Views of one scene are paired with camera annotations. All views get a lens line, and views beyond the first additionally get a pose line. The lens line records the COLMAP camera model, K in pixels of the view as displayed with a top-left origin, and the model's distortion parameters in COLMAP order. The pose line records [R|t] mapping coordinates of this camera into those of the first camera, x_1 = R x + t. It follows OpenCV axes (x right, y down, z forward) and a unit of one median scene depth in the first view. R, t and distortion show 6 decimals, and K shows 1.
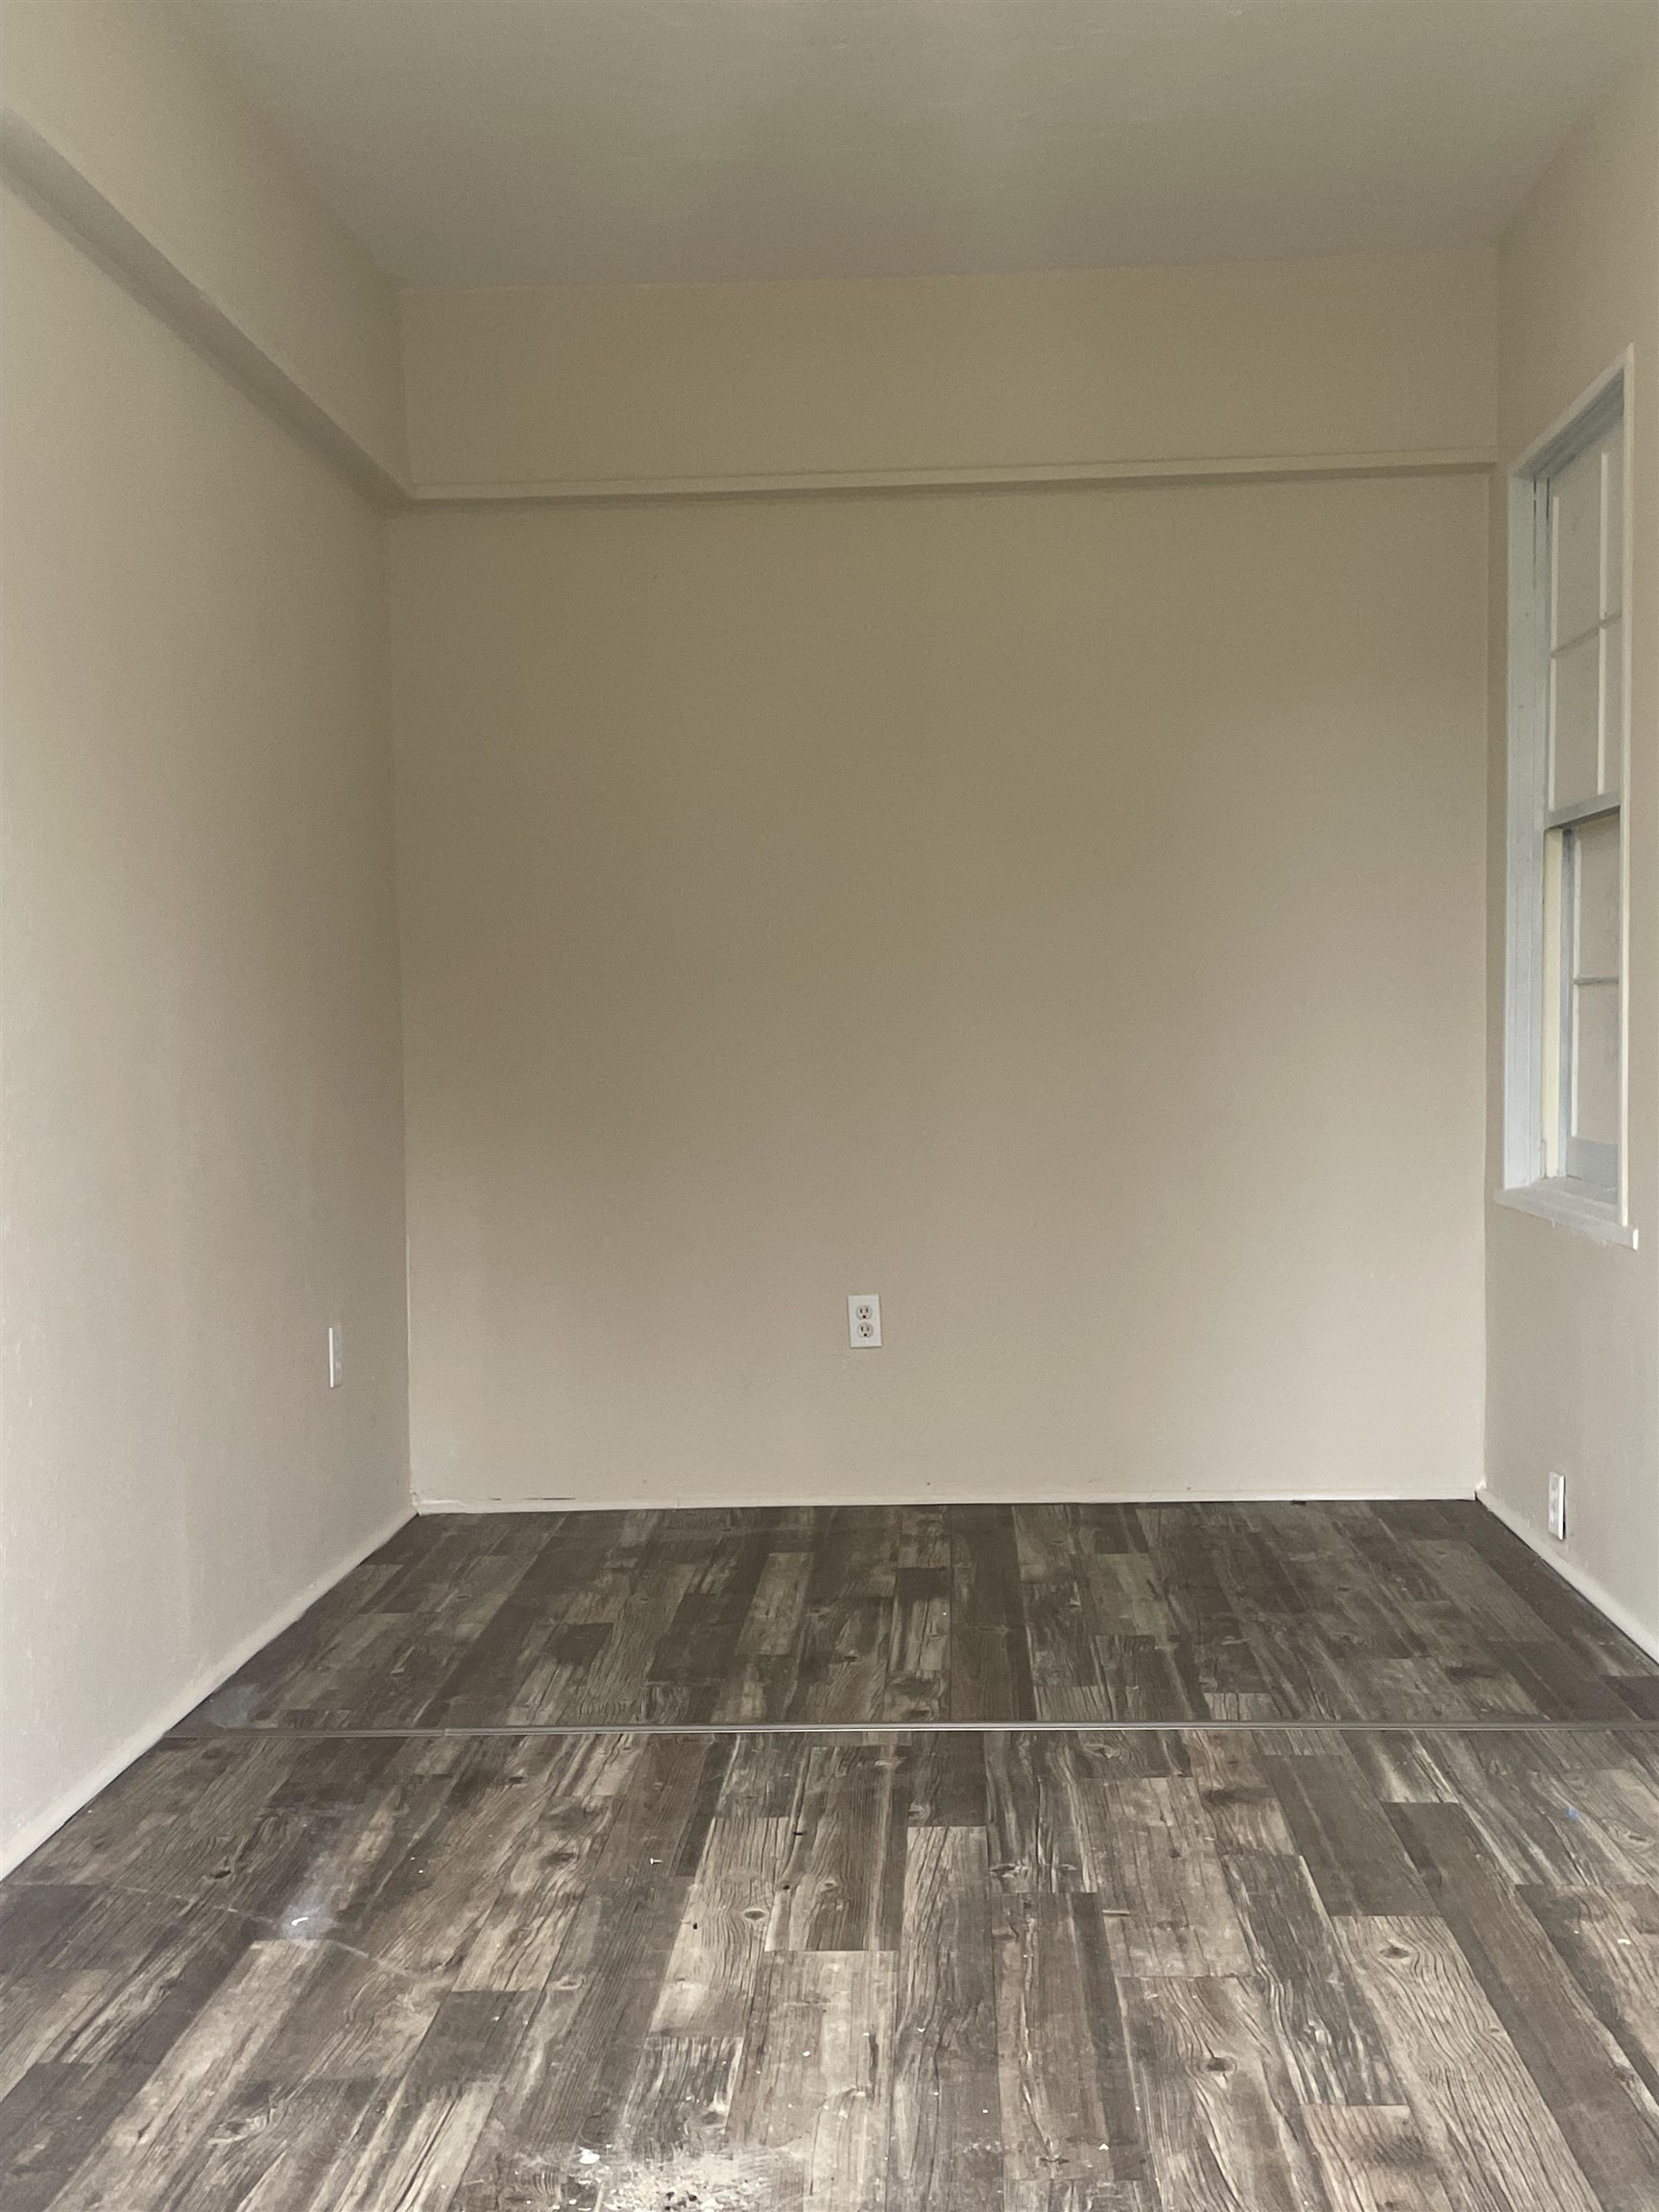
lens RADIAL K [[2365.3, 0, 827.3], [0, 2365.3, 1101.2], [0, 0, 1]] dist [-0.010934, 0.000000]
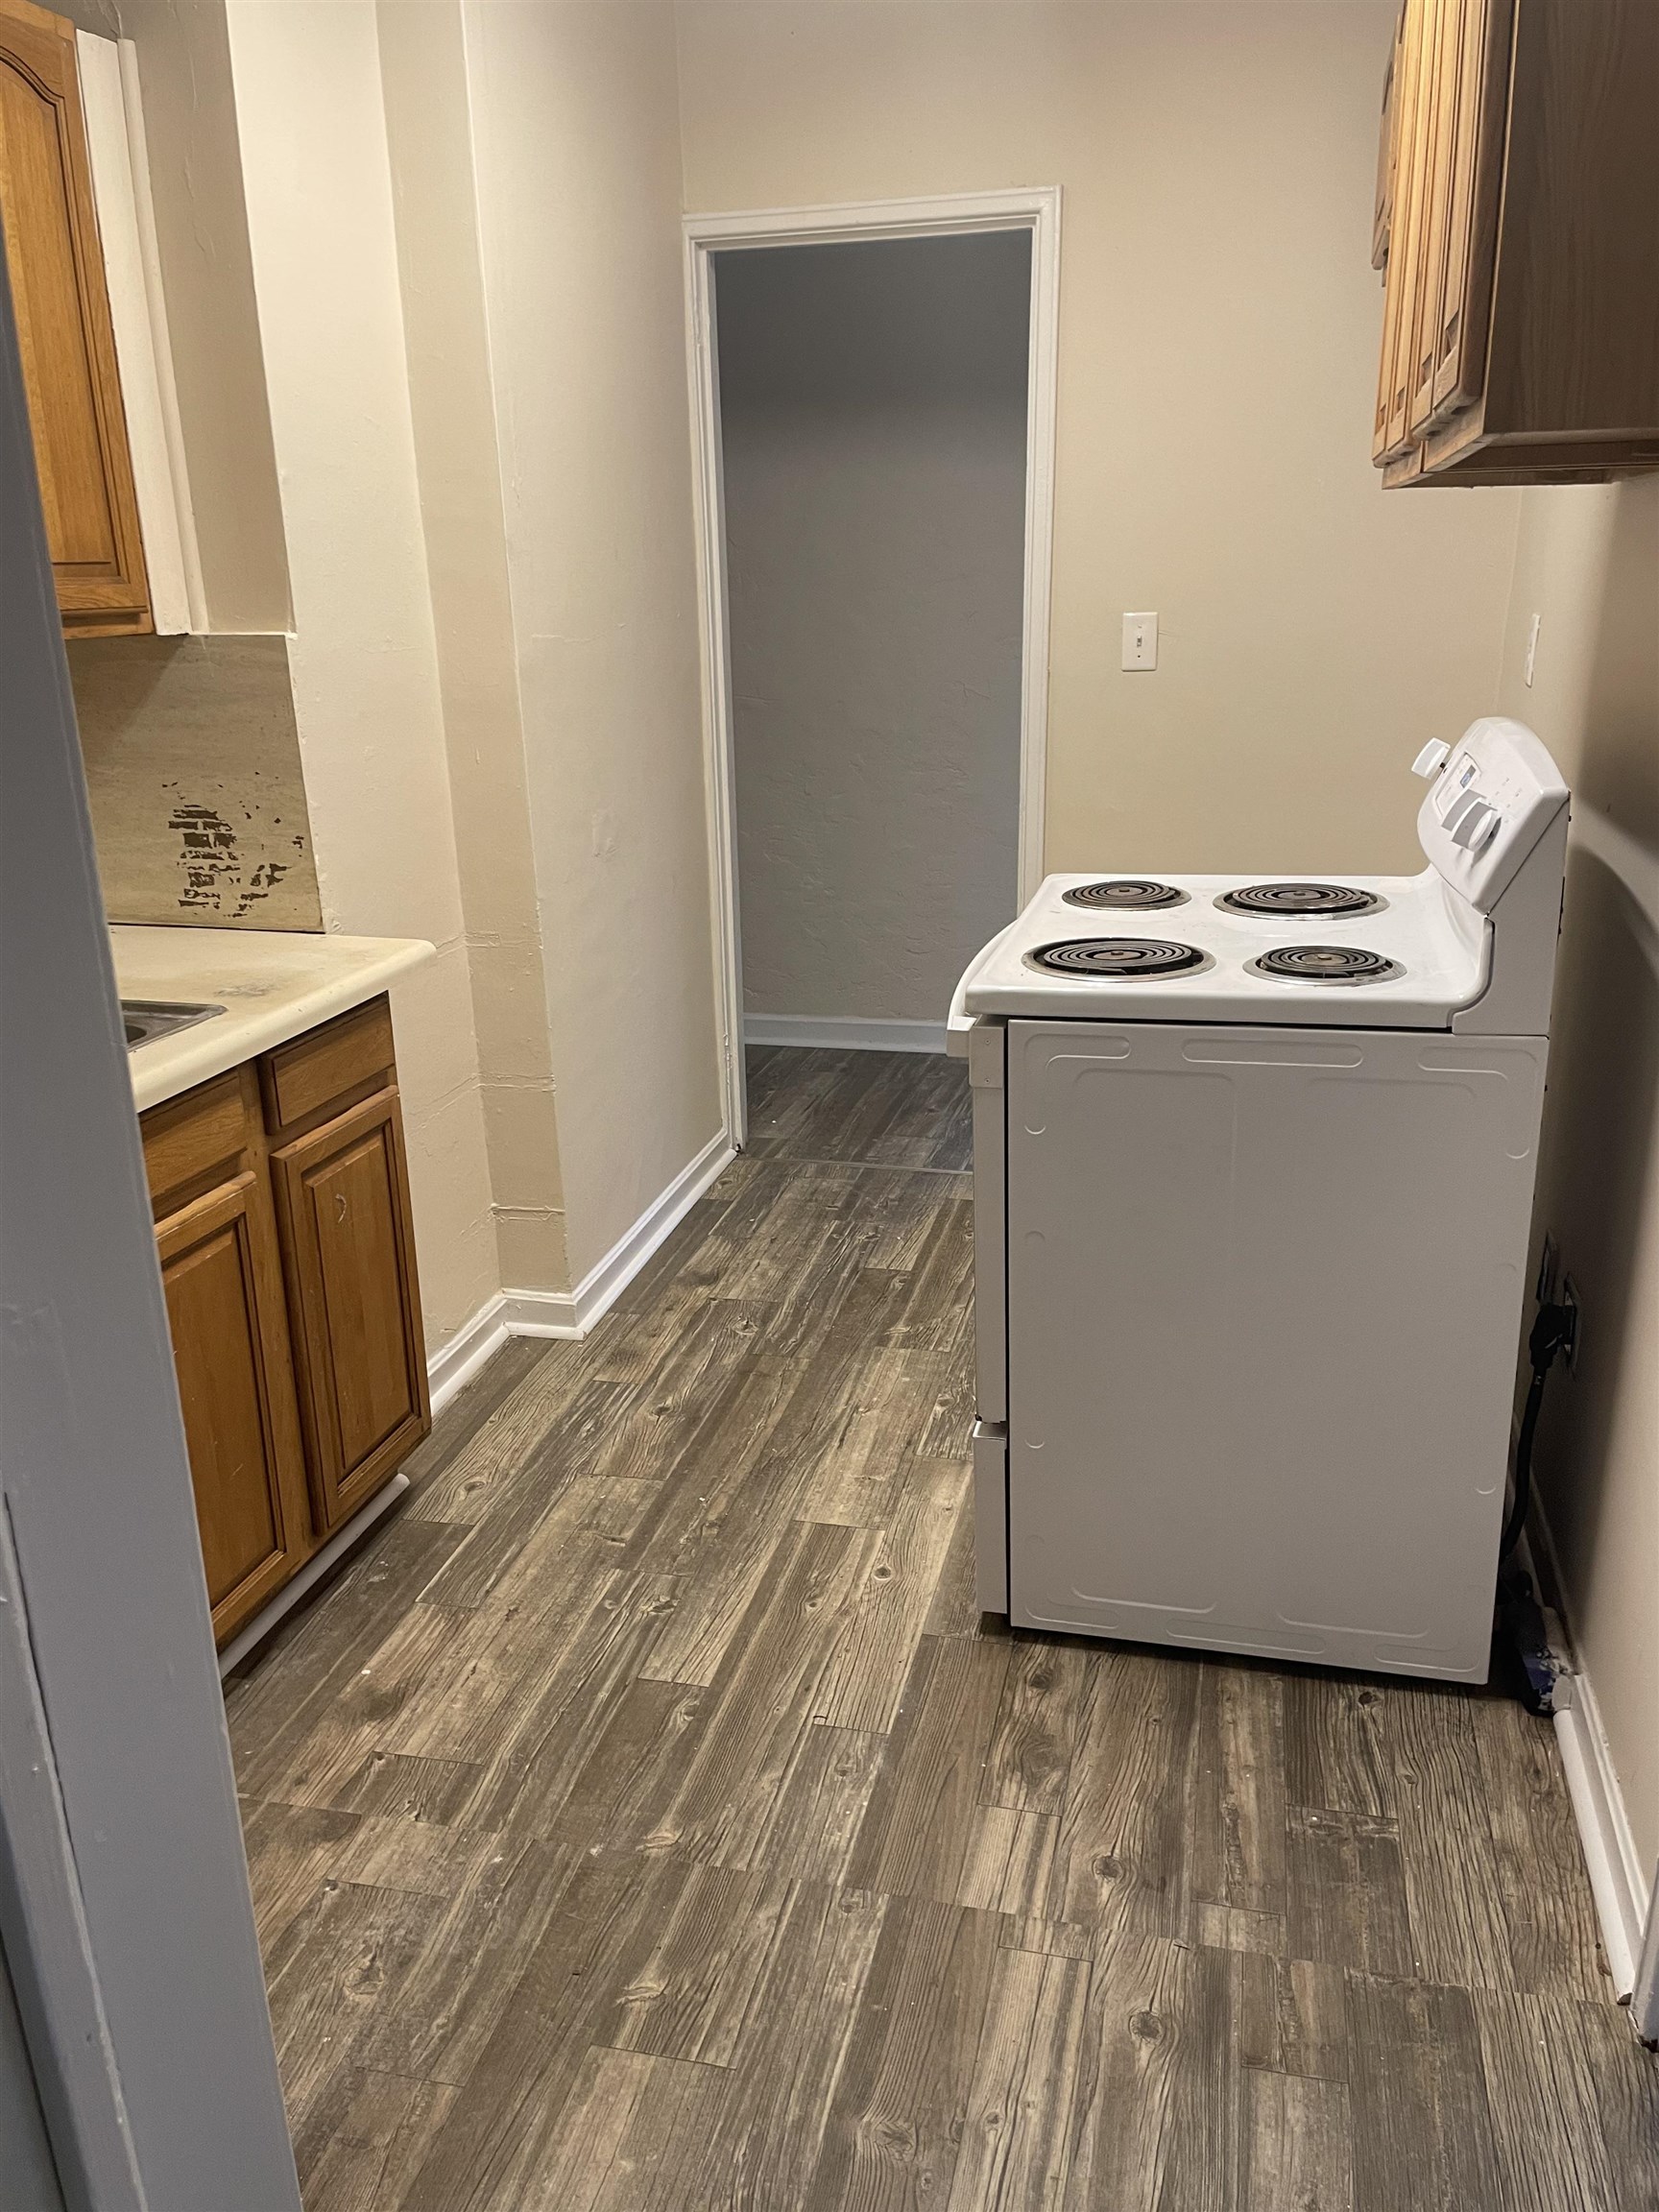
lens RADIAL K [[1656.5, 0, 849.4], [0, 1656.5, 1107.8], [0, 0, 1]] dist [0.049423, -0.082805]
pose [[-0.982189, -0.005650, 0.187810, -0.198403], [0.057925, 0.941759, 0.331261, -0.208341], [-0.178744, 0.336240, -0.924659, 1.928157]]
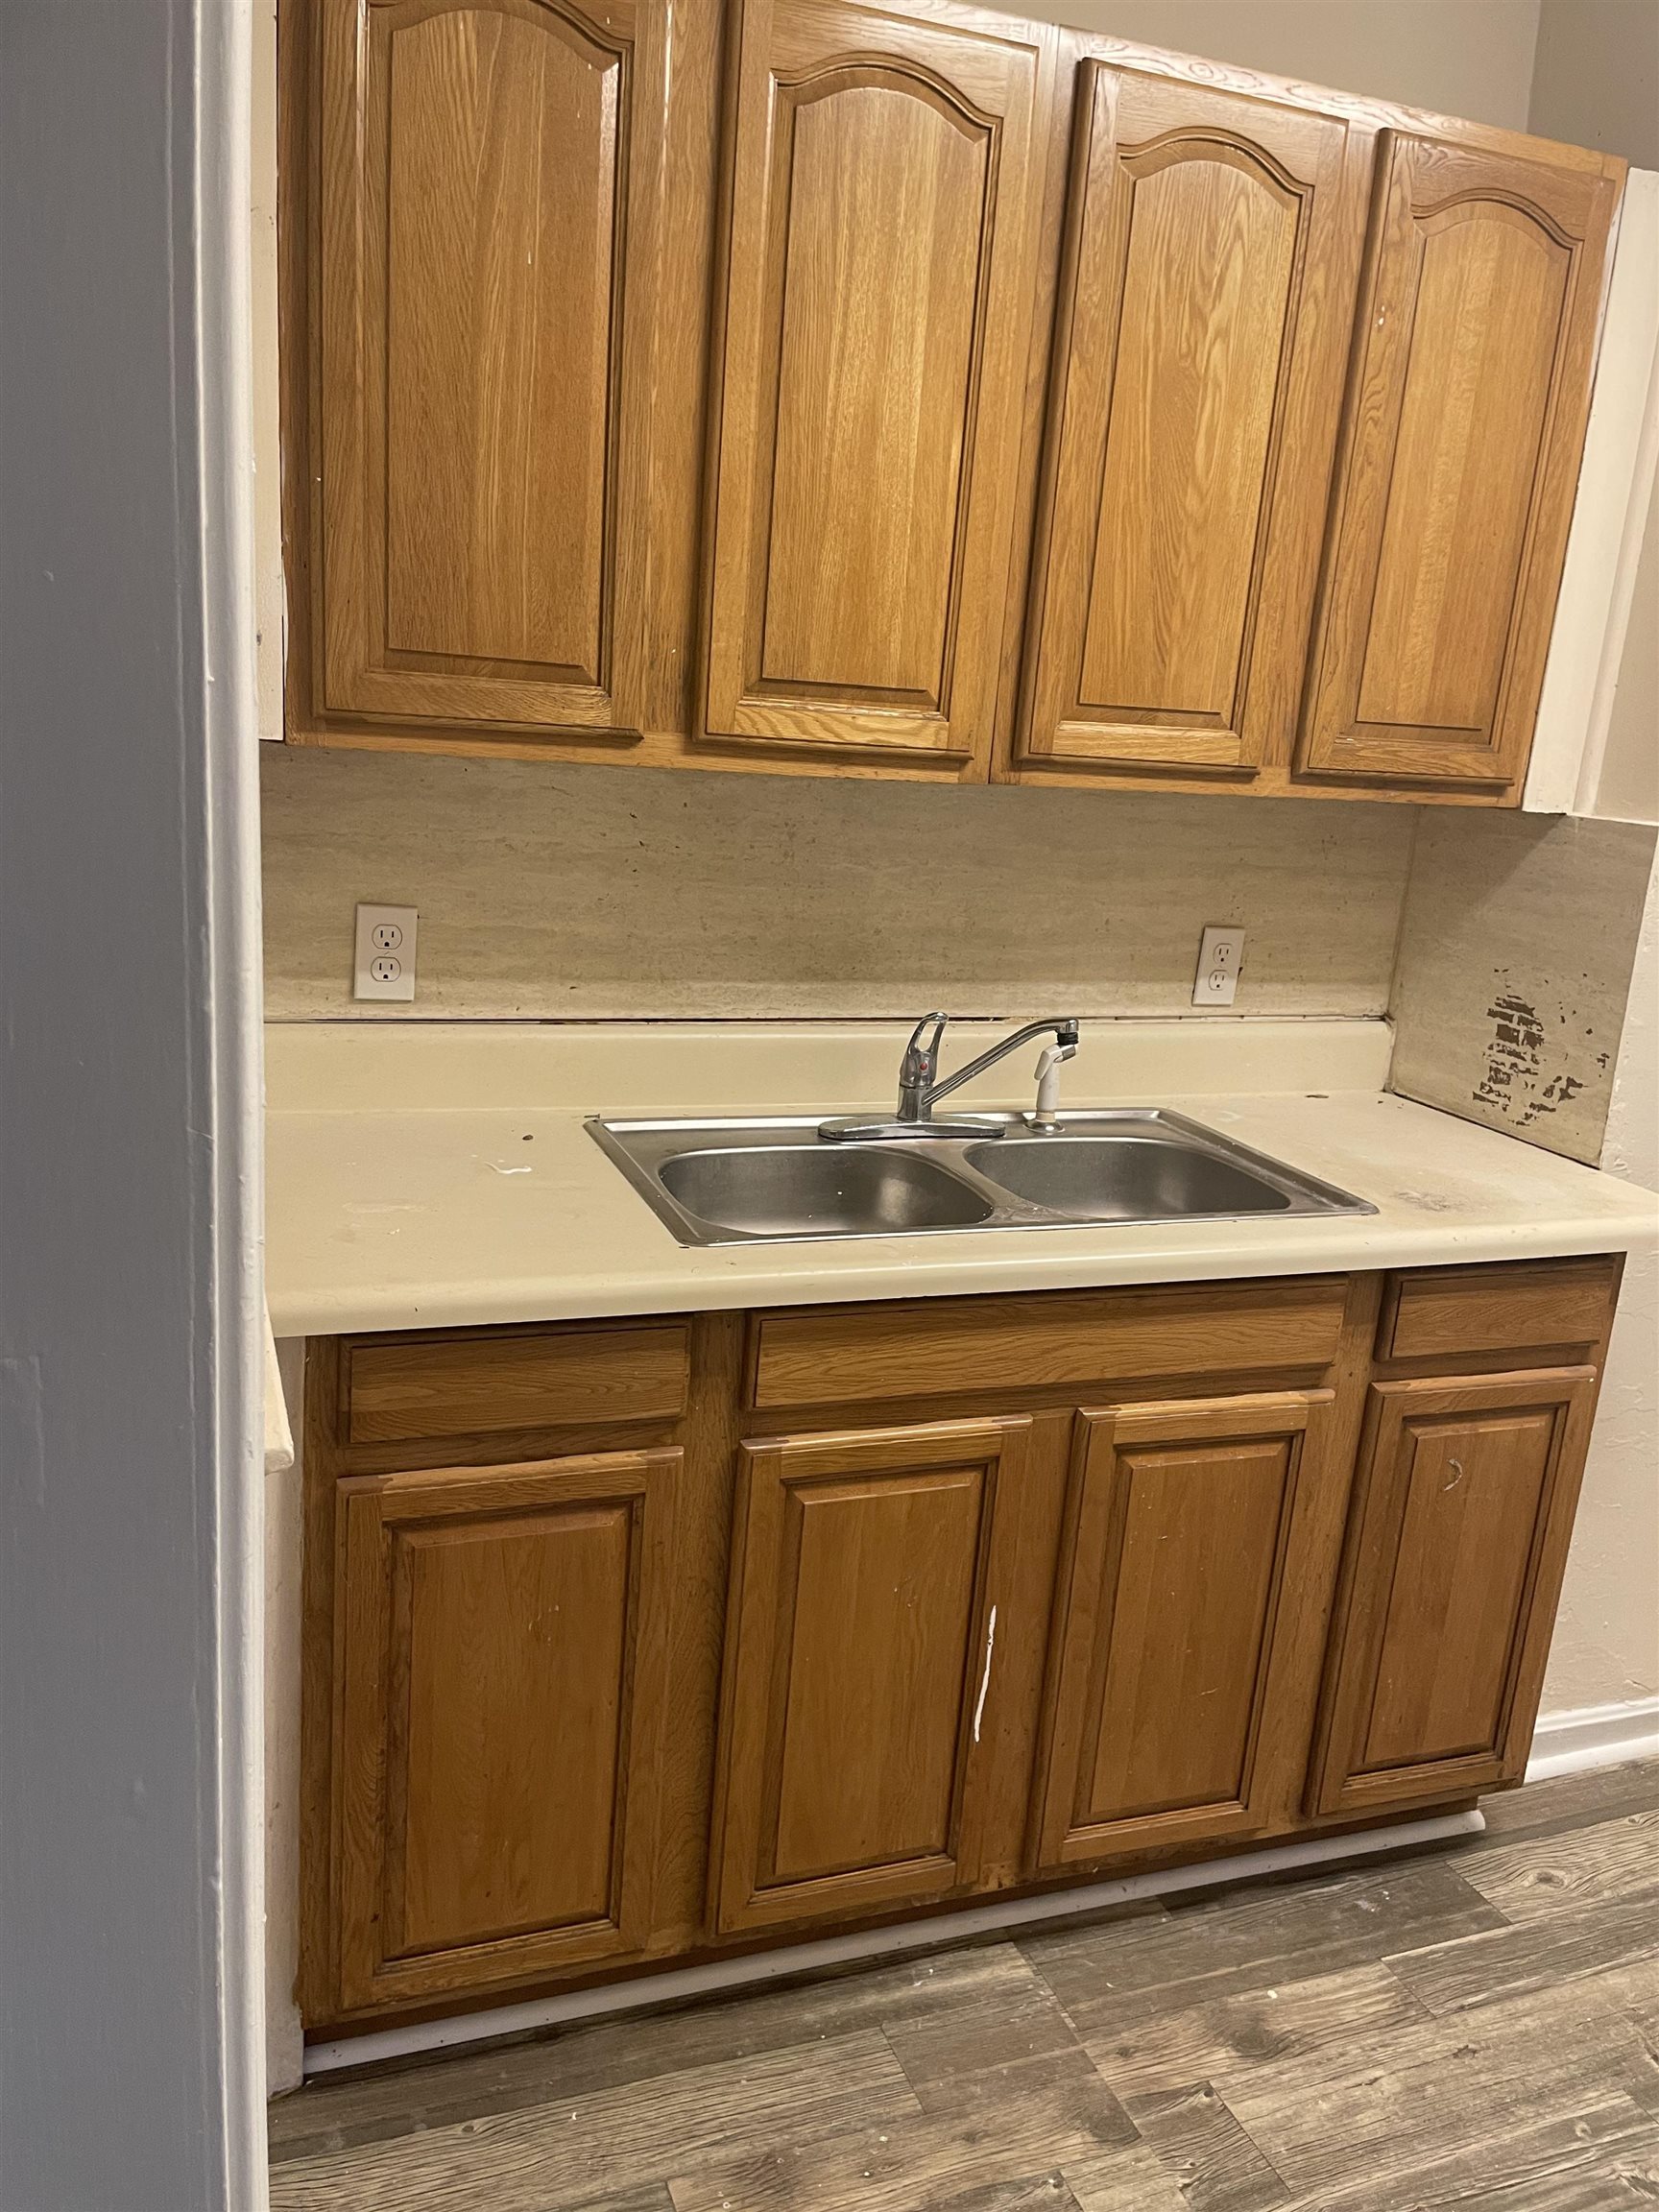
lens RADIAL K [[1656.5, 0, 847.8], [0, 1656.5, 1102.2], [0, 0, 1]] dist [0.049423, -0.082805]
pose [[-0.401224, -0.203789, 0.893023, -0.298812], [-0.027983, 0.977209, 0.210428, -0.194197], [-0.915552, 0.059439, -0.397783, 1.699872]]
